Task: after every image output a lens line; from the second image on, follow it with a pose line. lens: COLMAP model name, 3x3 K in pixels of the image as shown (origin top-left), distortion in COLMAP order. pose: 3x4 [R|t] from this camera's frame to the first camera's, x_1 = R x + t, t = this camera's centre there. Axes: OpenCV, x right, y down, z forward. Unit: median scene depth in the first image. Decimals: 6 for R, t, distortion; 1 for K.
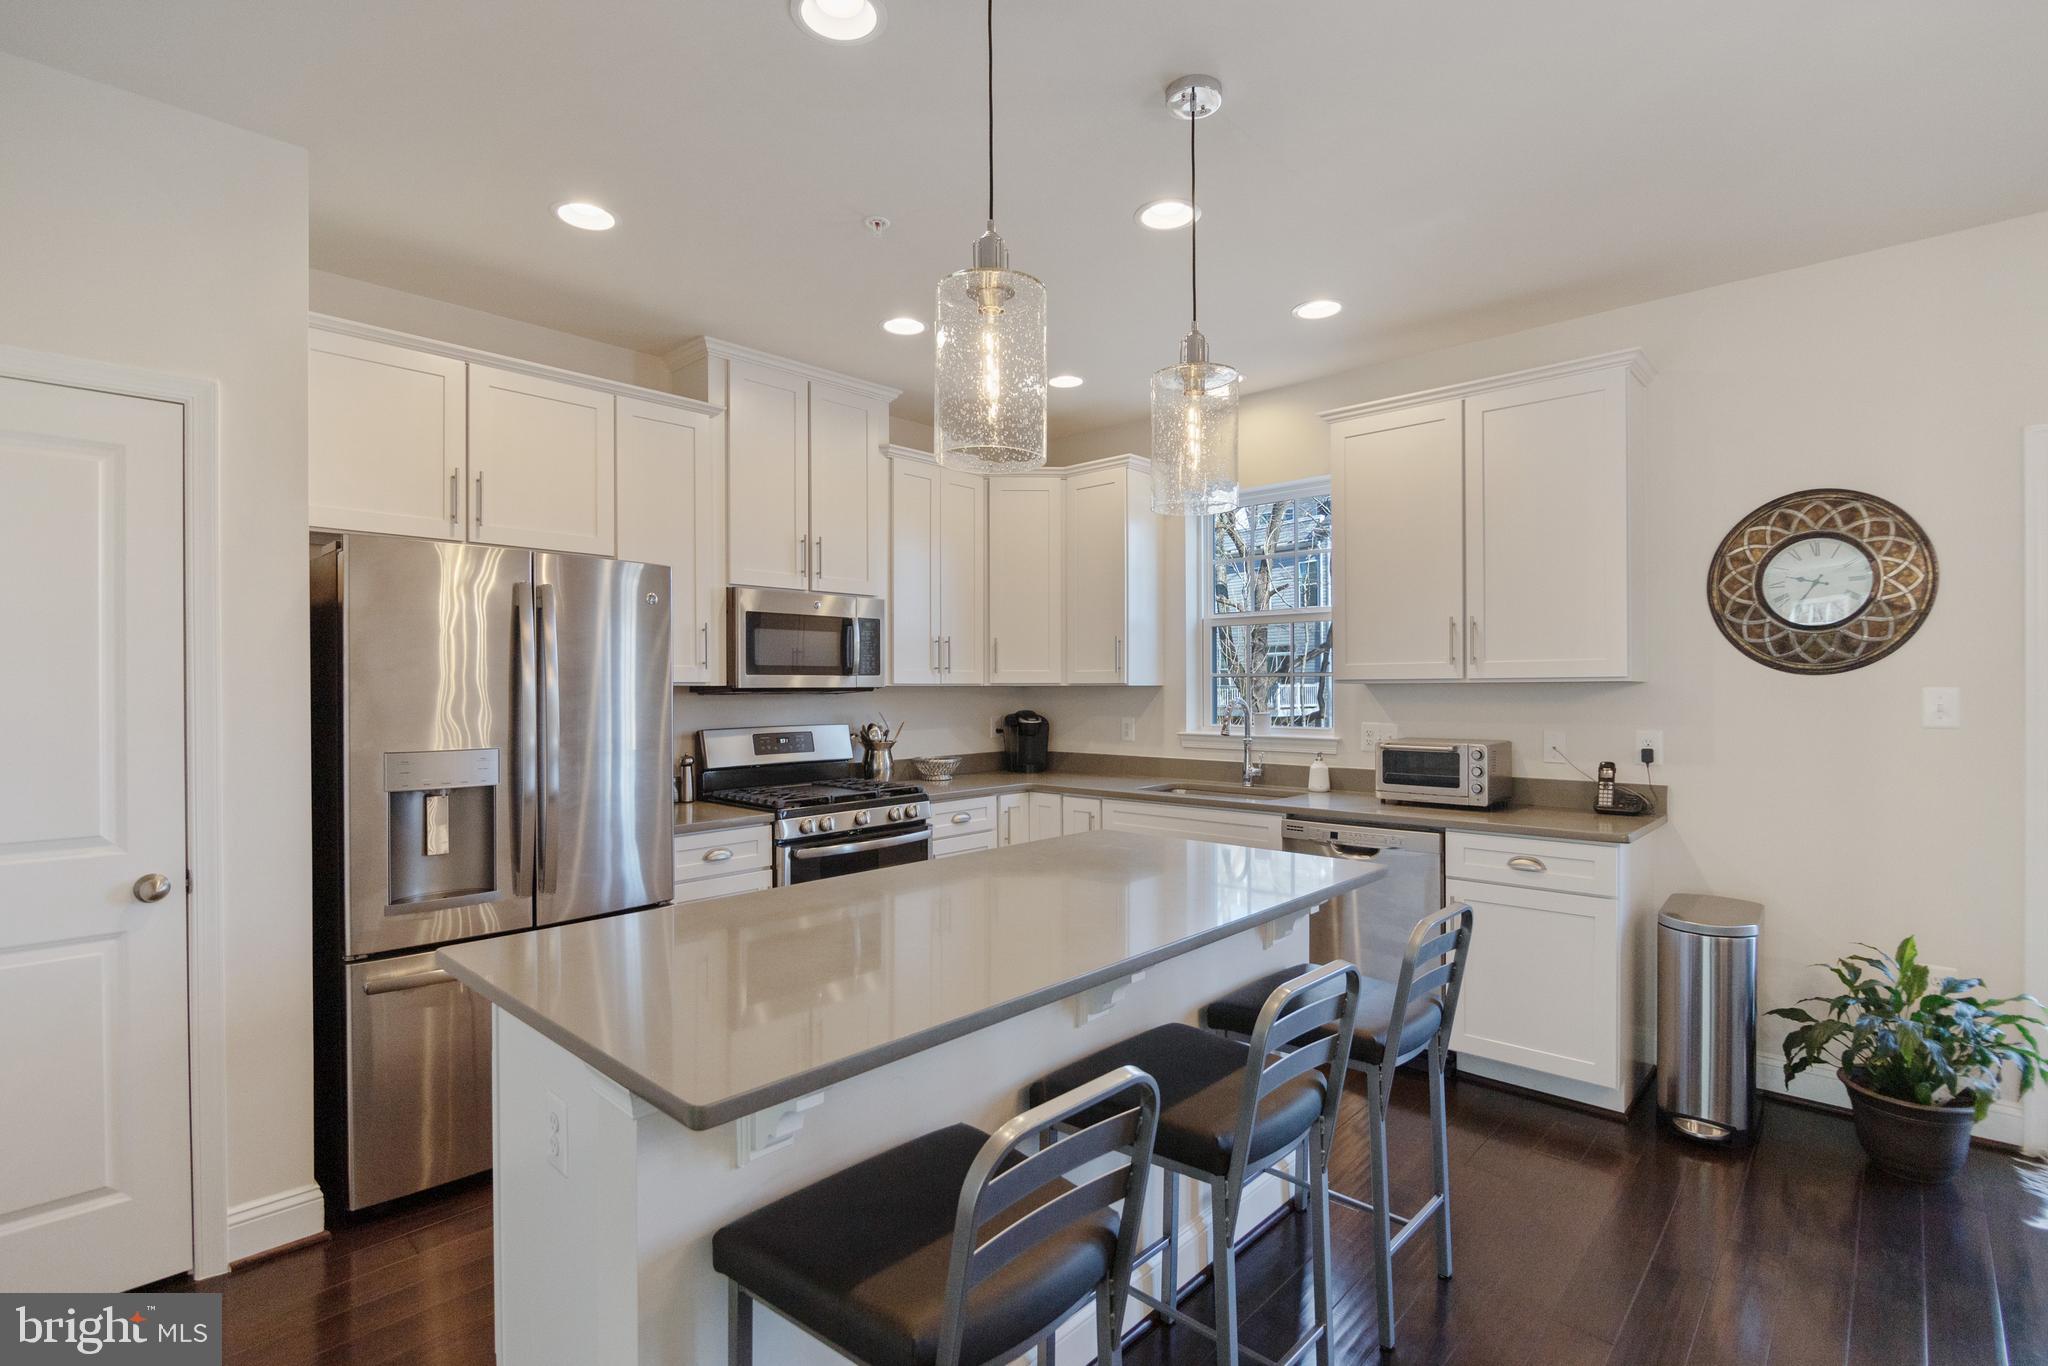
lens RADIAL K [[927.9, 0, 1038.6], [0, 927.9, 688.9], [0, 0, 1]] dist [-0.010552, -0.000110]
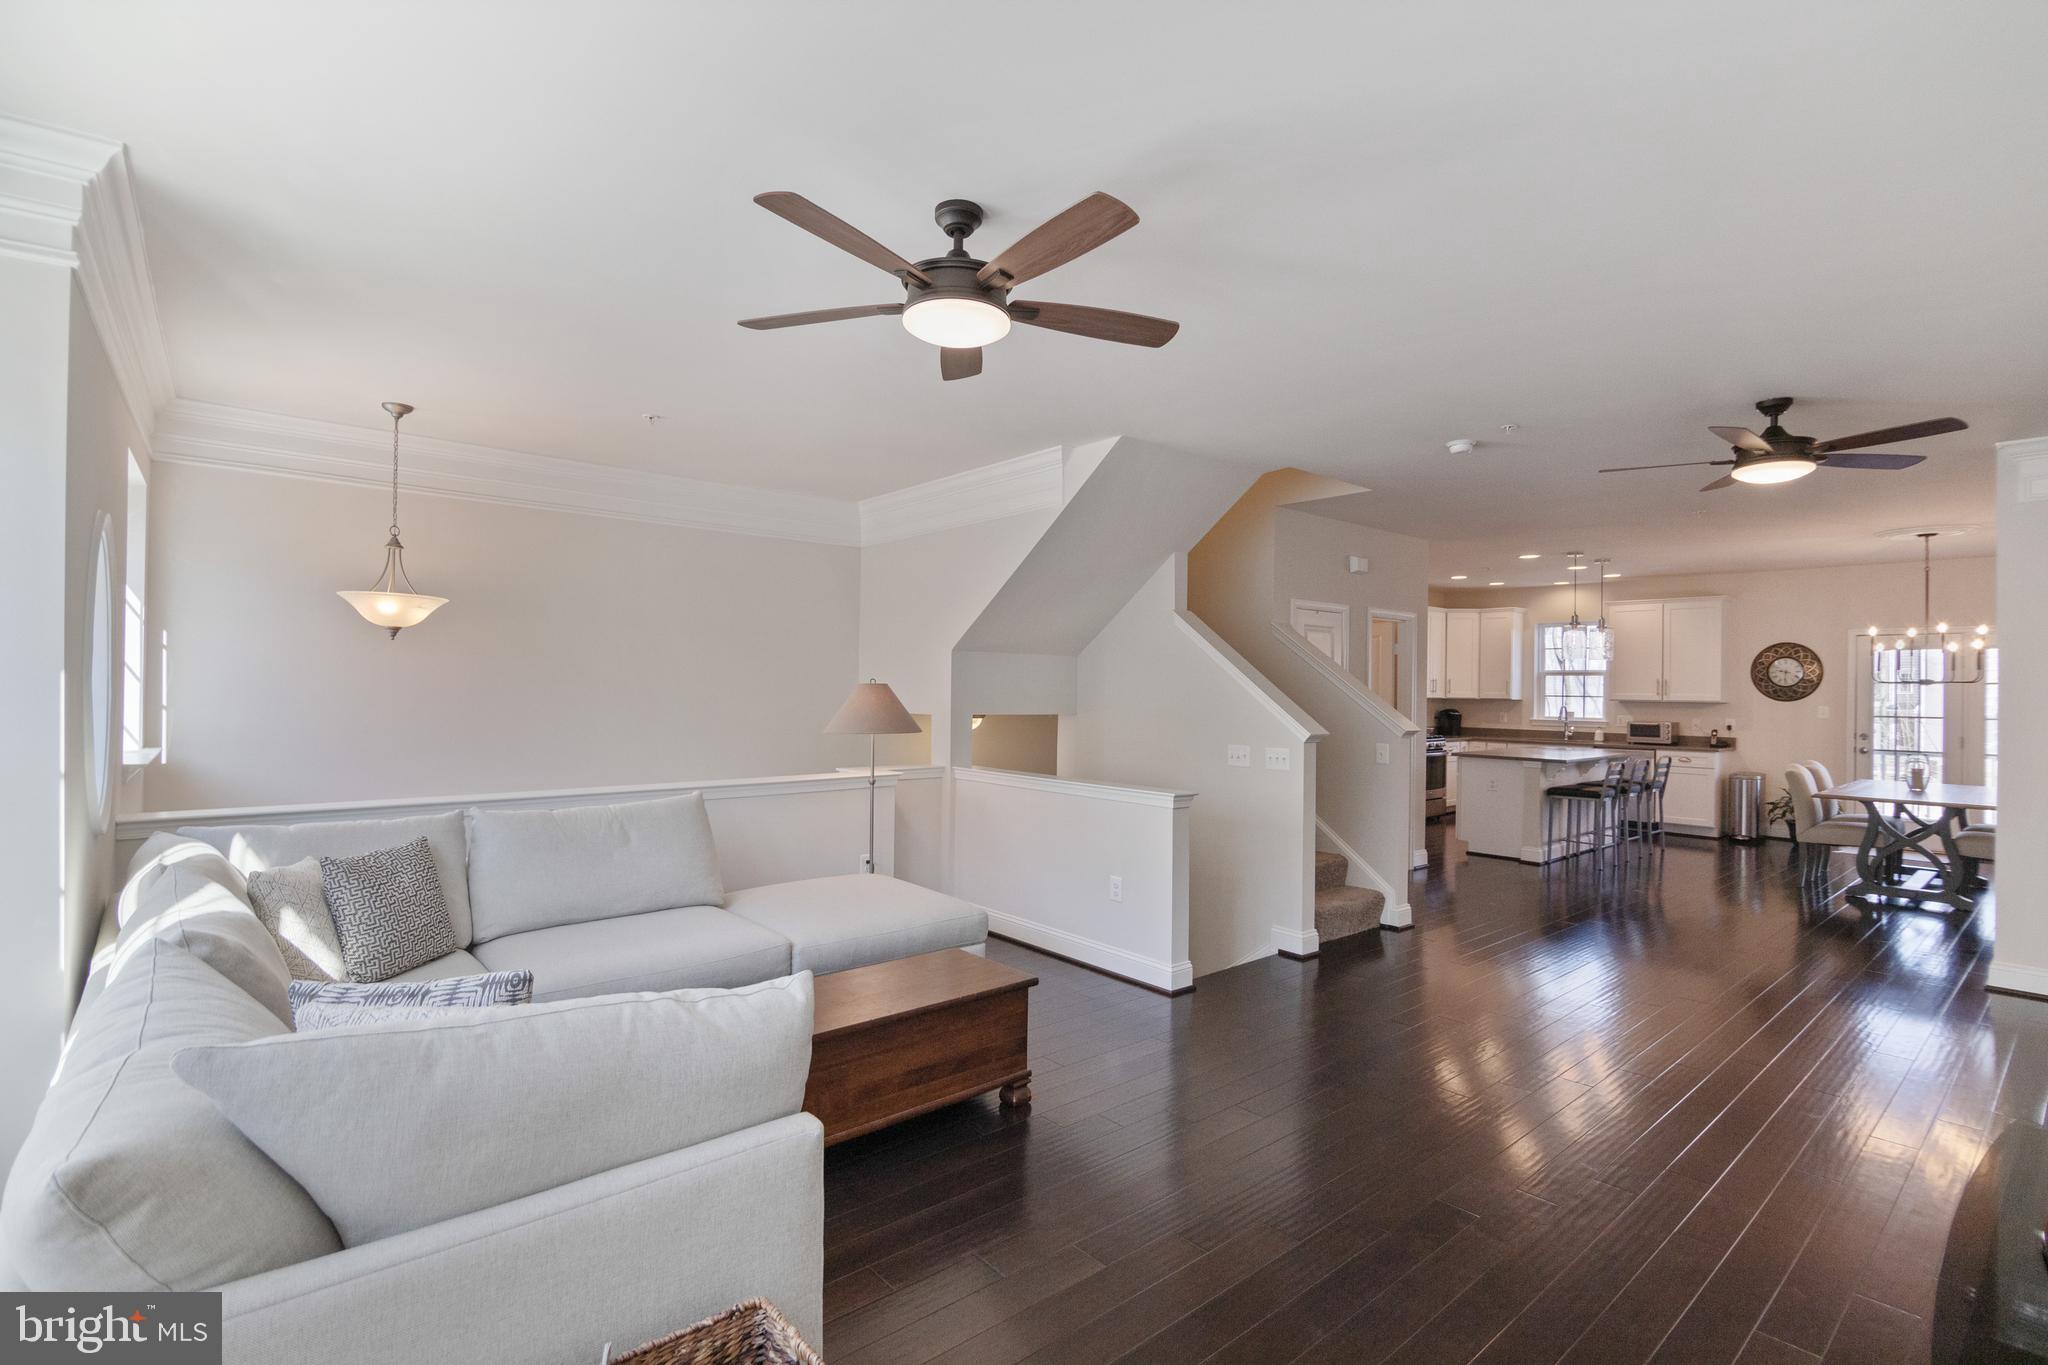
lens RADIAL K [[923.4, 0, 1032.6], [0, 923.4, 680.8], [0, 0, 1]] dist [-0.015096, -0.000631]
pose [[0.991964, 0.014267, -0.125716, -1.165962], [-0.015458, 0.999844, -0.008504, -0.017739], [0.125575, 0.010379, 0.992030, -2.150715]]
